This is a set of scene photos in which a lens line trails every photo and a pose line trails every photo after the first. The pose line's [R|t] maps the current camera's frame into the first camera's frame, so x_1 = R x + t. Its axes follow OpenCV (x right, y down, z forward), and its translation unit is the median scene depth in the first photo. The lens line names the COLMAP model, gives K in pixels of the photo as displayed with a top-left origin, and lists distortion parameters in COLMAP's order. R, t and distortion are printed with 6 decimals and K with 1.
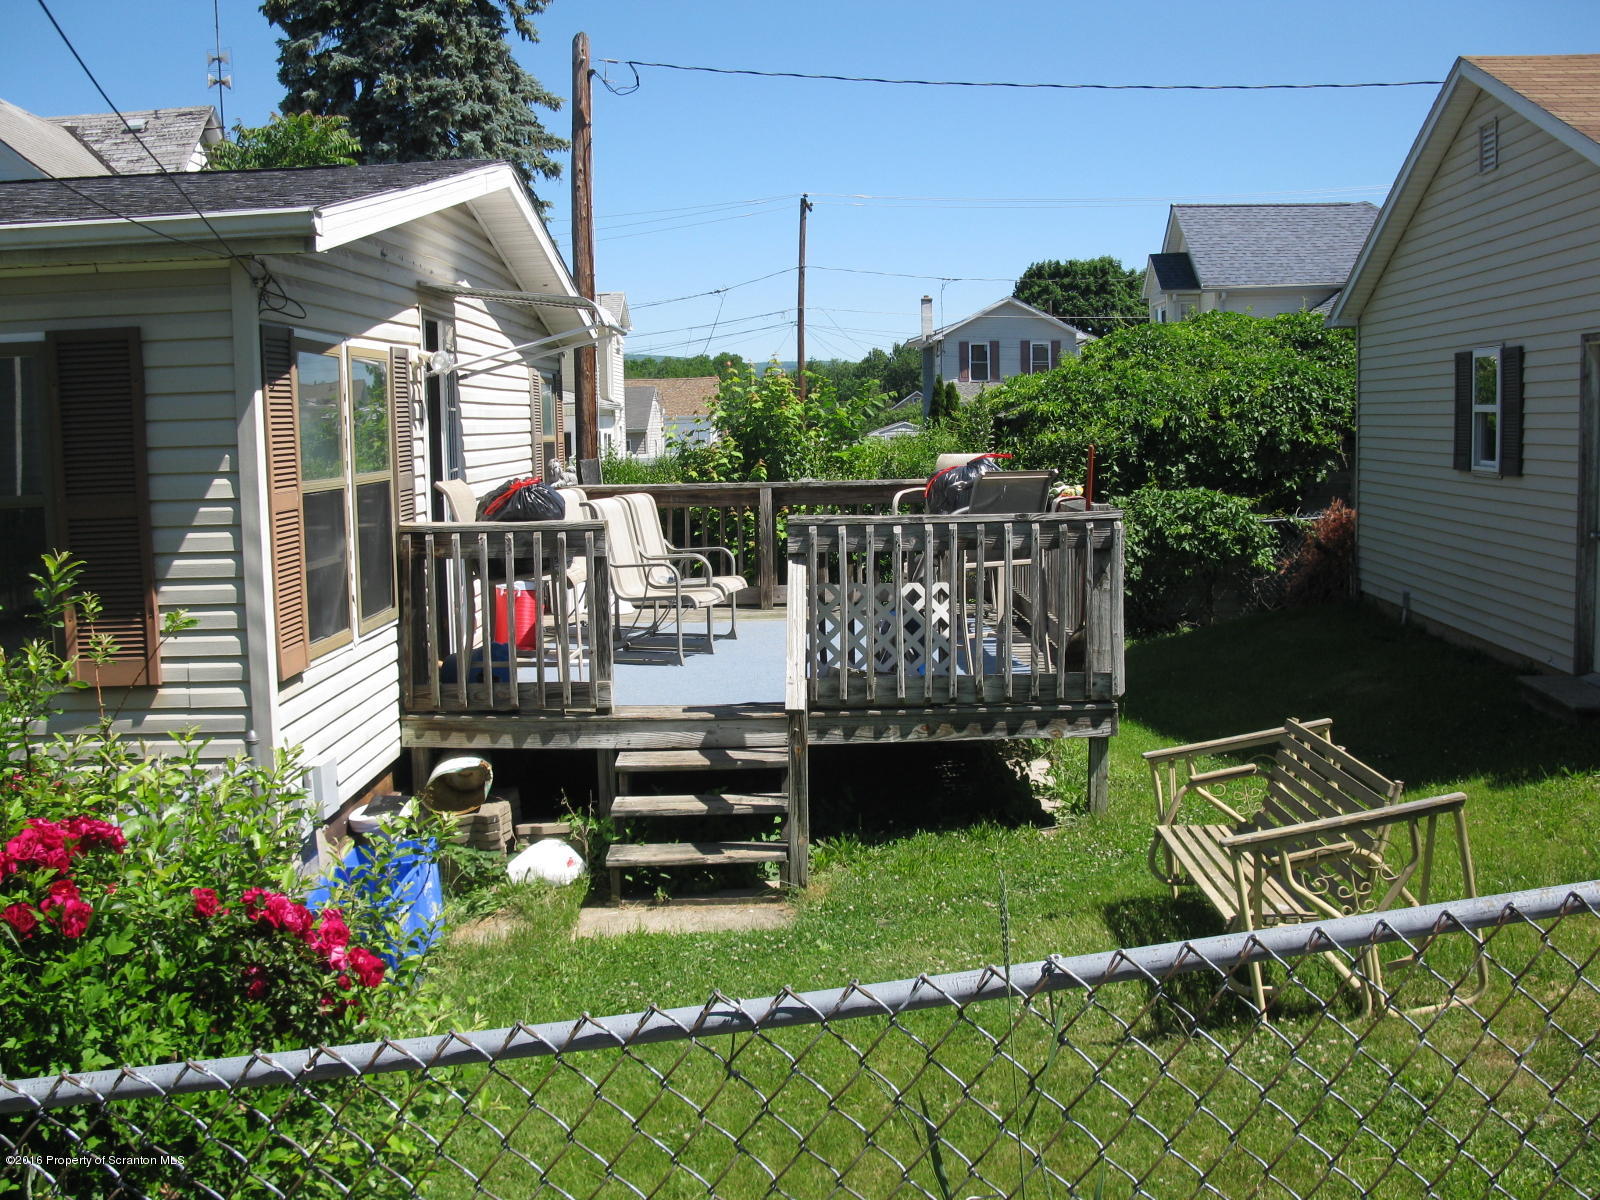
lens RADIAL K [[1707.2, 0, 804.9], [0, 1707.2, 614.4], [0, 0, 1]] dist [-0.132217, 0.000000]
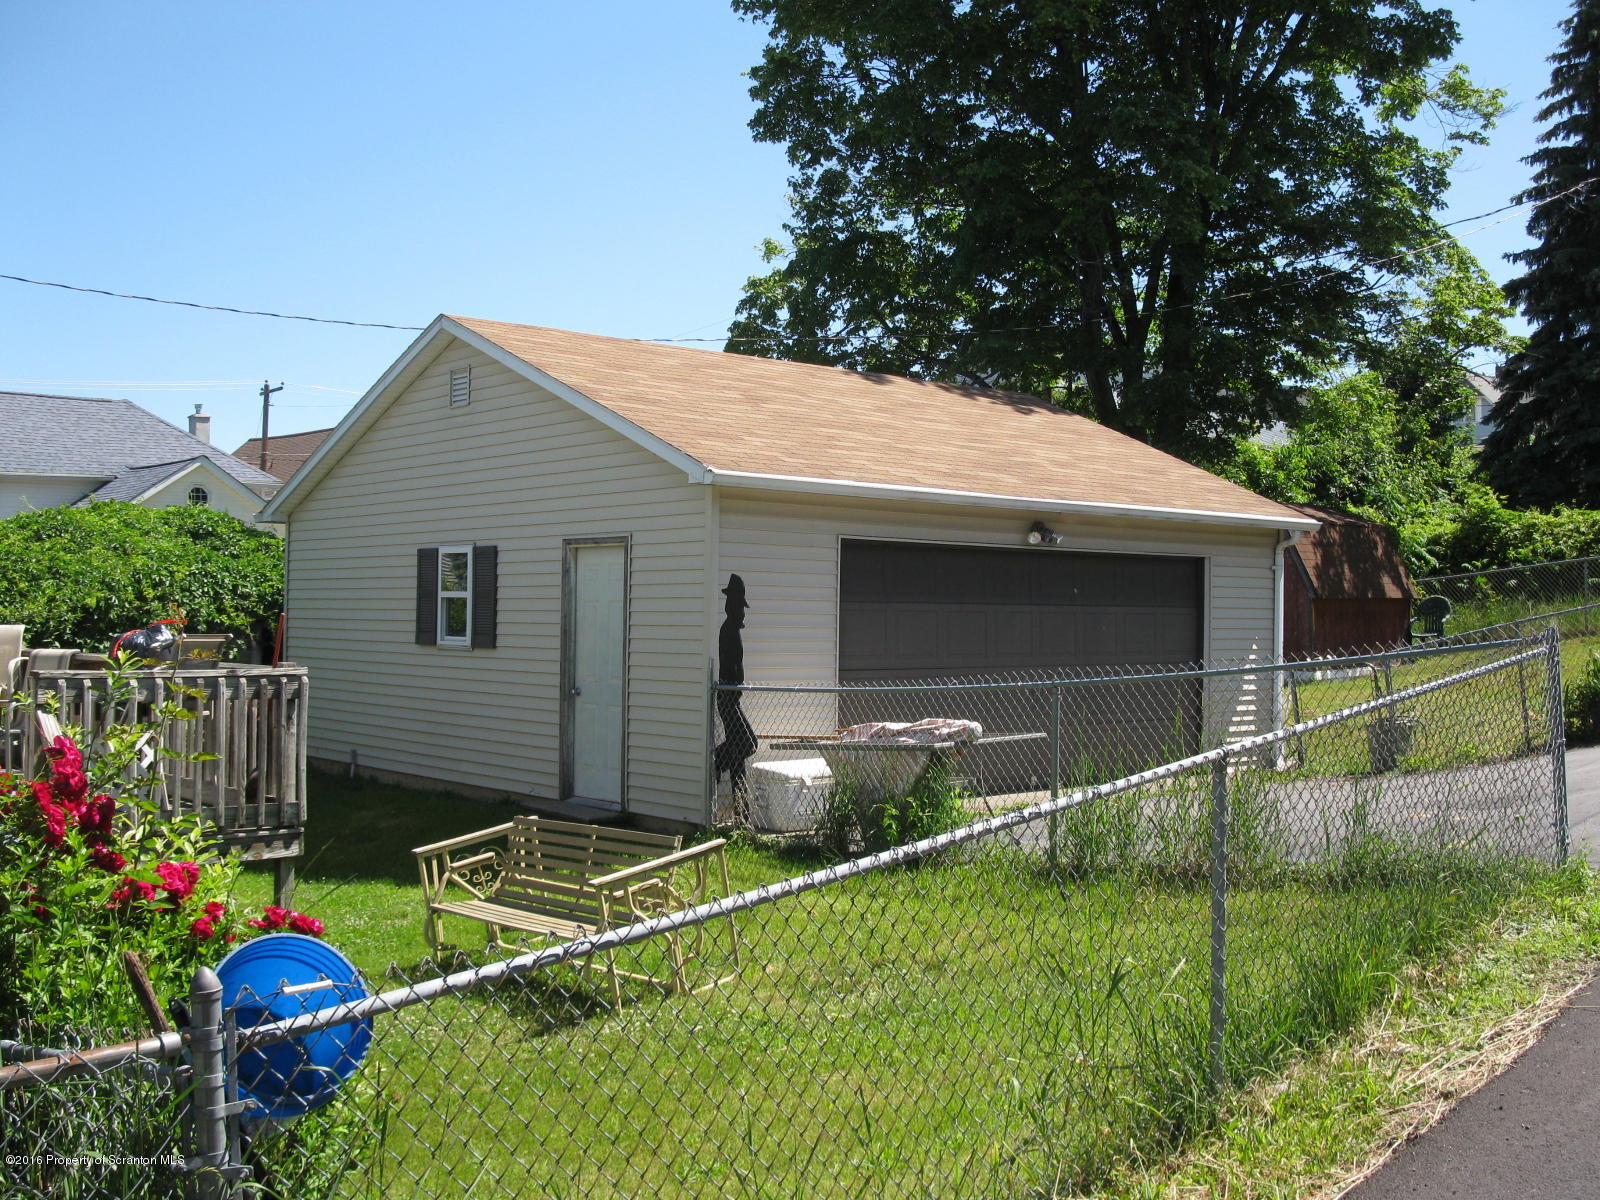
lens RADIAL K [[1707.2, 0, 799.2], [0, 1707.2, 602.7], [0, 0, 1]] dist [-0.132217, 0.000000]
pose [[0.720596, 0.032088, 0.692612, -0.265735], [0.052911, 0.993471, -0.101076, 0.022492], [-0.691333, 0.109482, 0.714193, -0.075529]]
